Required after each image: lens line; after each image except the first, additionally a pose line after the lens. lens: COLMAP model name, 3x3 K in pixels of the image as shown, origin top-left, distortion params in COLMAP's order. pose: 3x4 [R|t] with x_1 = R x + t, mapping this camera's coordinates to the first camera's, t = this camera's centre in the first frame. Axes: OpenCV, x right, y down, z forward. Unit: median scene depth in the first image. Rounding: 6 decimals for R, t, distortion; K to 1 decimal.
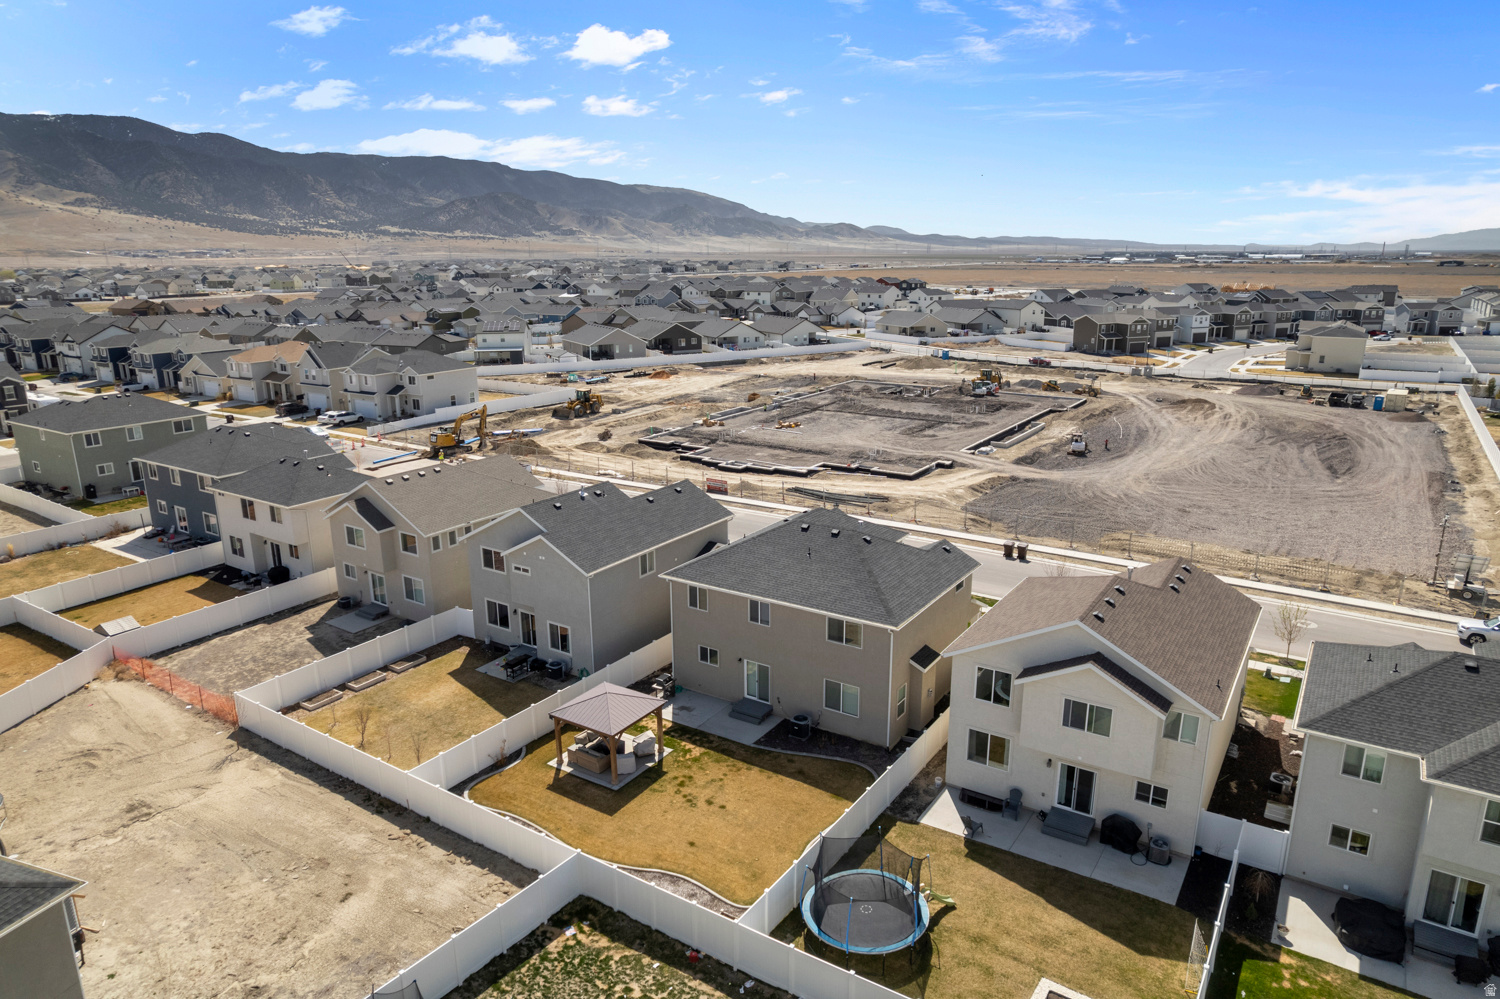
lens RADIAL K [[955.7, 0, 754.5], [0, 955.7, 504.1], [0, 0, 1]] dist [-0.074571, 0.064406]
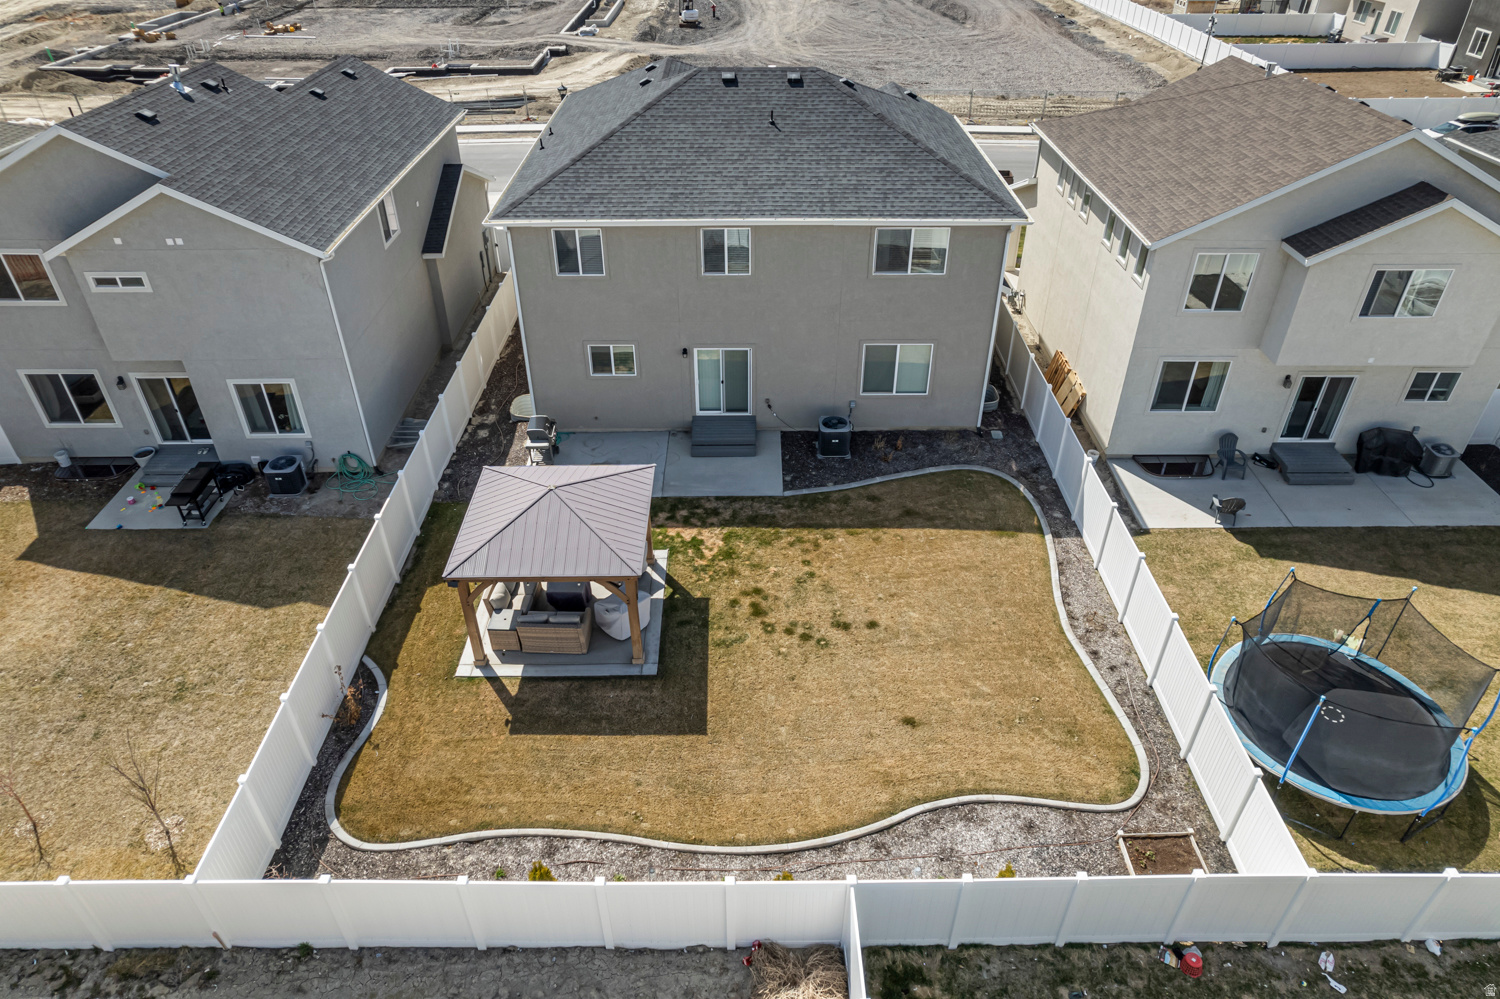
lens RADIAL K [[955.7, 0, 754.0], [0, 955.7, 504.5], [0, 0, 1]] dist [-0.074571, 0.064406]
pose [[0.832226, -0.317969, 0.454198, -0.221377], [0.138309, 0.912369, 0.385295, 0.036010], [-0.536908, -0.257833, 0.803276, 0.461562]]
